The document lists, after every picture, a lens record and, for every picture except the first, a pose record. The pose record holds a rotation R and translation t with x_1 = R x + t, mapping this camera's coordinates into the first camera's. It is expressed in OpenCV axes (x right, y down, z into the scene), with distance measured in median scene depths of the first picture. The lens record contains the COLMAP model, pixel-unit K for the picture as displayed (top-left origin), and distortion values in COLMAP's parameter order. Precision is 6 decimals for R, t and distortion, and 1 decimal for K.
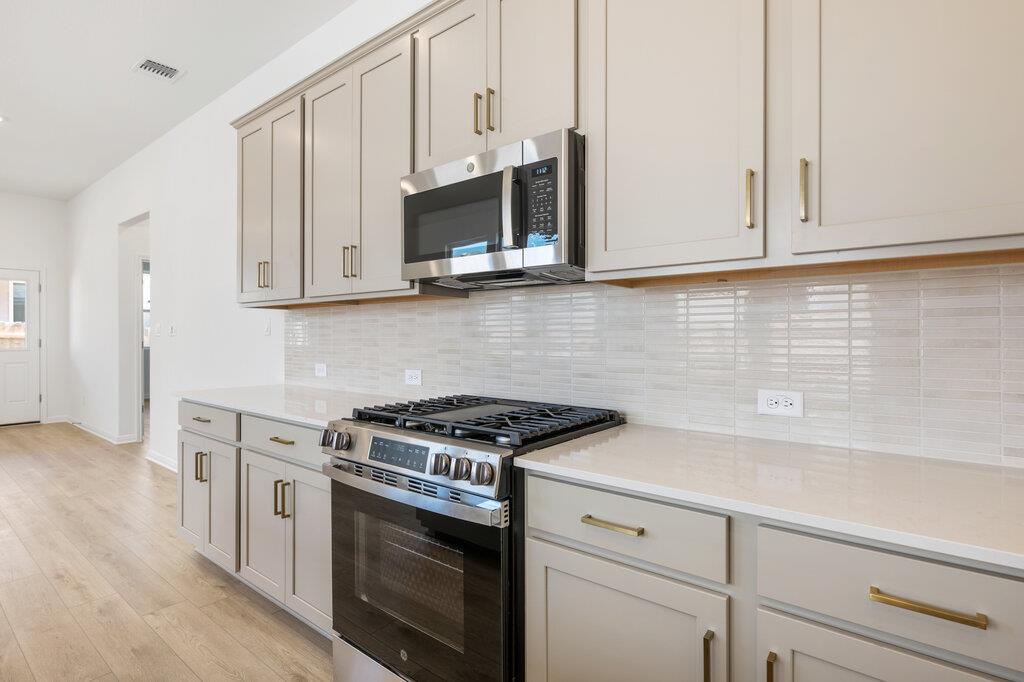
lens RADIAL K [[509.8, 0, 510.8], [0, 509.8, 337.4], [0, 0, 1]] dist [-0.002488, 0.000315]
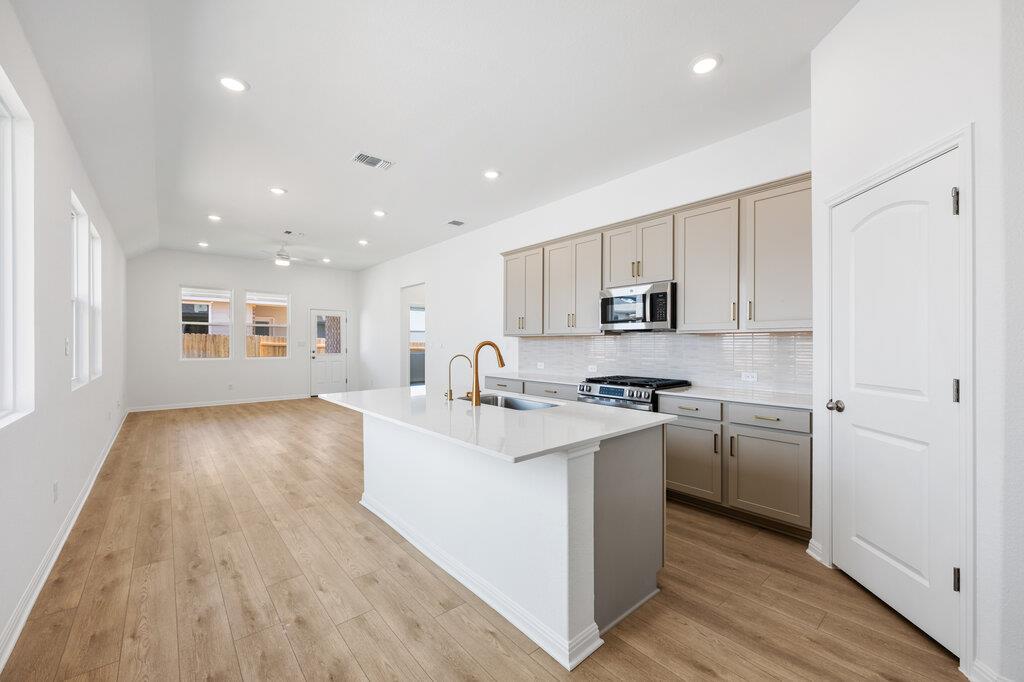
lens RADIAL K [[403.2, 0, 511.8], [0, 403.2, 347.4], [0, 0, 1]] dist [-0.009838, 0.000862]
pose [[0.983692, 0.003079, -0.179837, -0.310596], [-0.001984, 0.999978, 0.006268, -0.039159], [0.179852, -0.005809, 0.983676, -1.210796]]
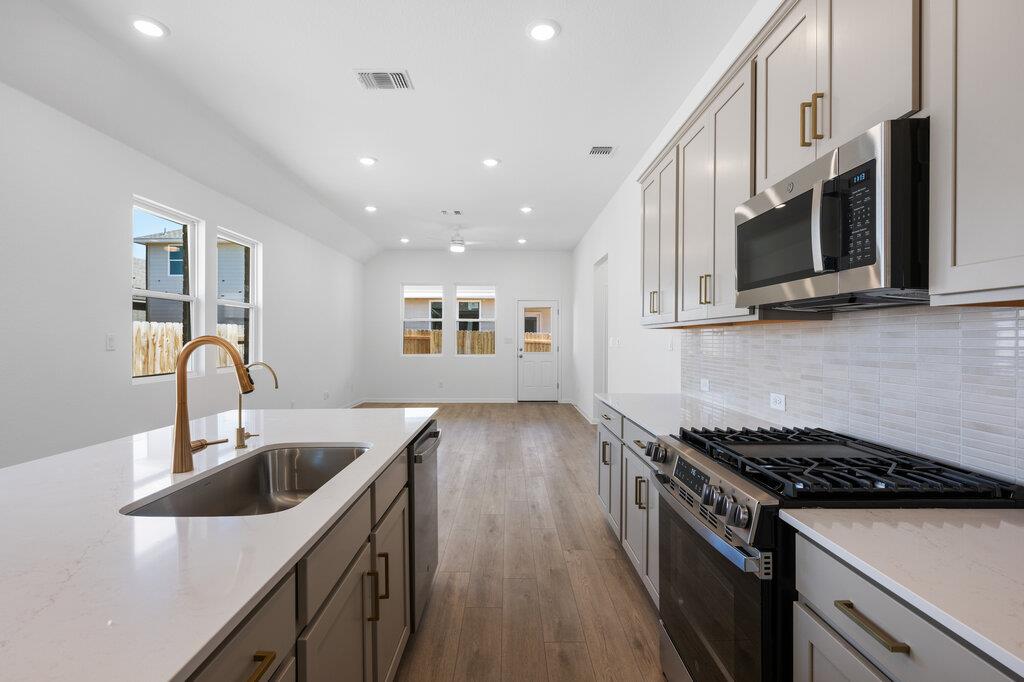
lens RADIAL K [[474.6, 0, 507.5], [0, 474.6, 339.8], [0, 0, 1]] dist [0.000555, -0.001192]
pose [[0.623696, 0.002547, -0.781663, 0.268864], [-0.005587, 0.999984, -0.001200, -0.048755], [0.781647, 0.005115, 0.623700, 0.053611]]
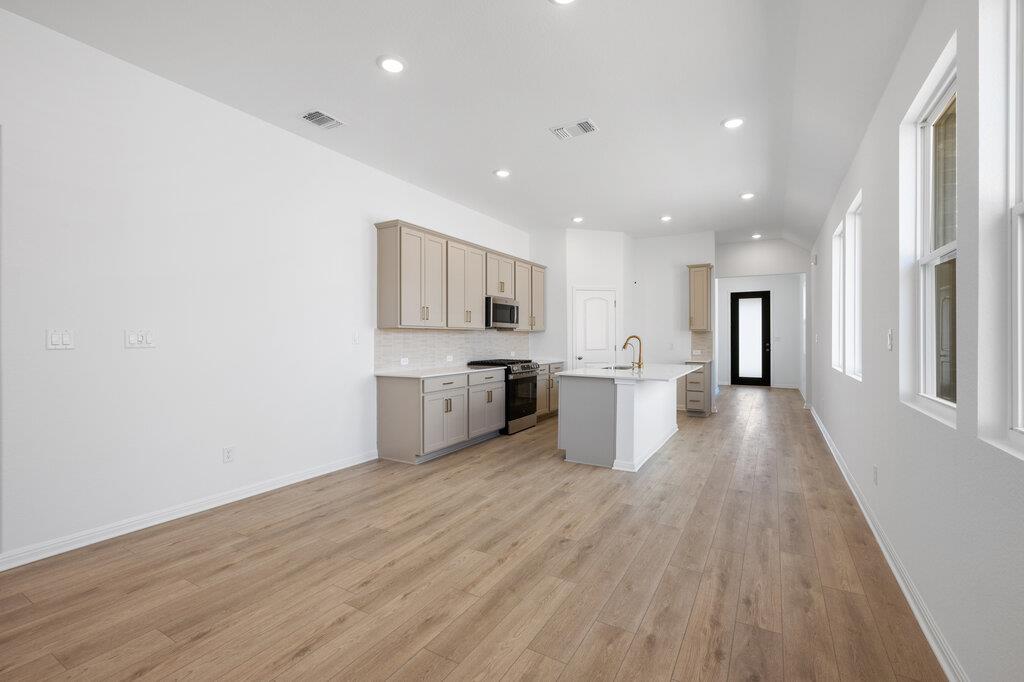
lens RADIAL K [[450.1, 0, 511.7], [0, 450.1, 338.0], [0, 0, 1]] dist [-0.012359, 0.000064]
pose [[-0.146445, 0.000300, 0.989219, -3.547050], [0.002859, 0.999996, 0.000120, -0.038273], [-0.989215, 0.002846, -0.146445, 1.430775]]
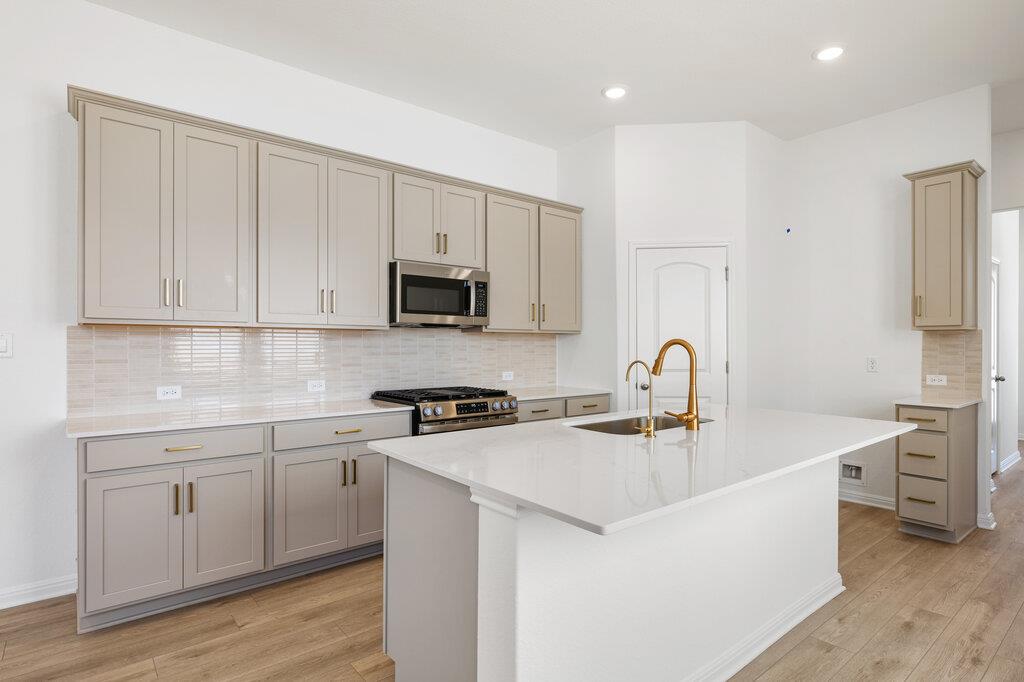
lens RADIAL K [[545.1, 0, 514.1], [0, 545.1, 345.6], [0, 0, 1]] dist [0.014677, -0.000940]
pose [[0.204843, -0.000328, 0.978795, -2.085480], [0.001543, 0.999999, 0.000012, -0.037548], [-0.978794, 0.001508, 0.204843, 0.275366]]
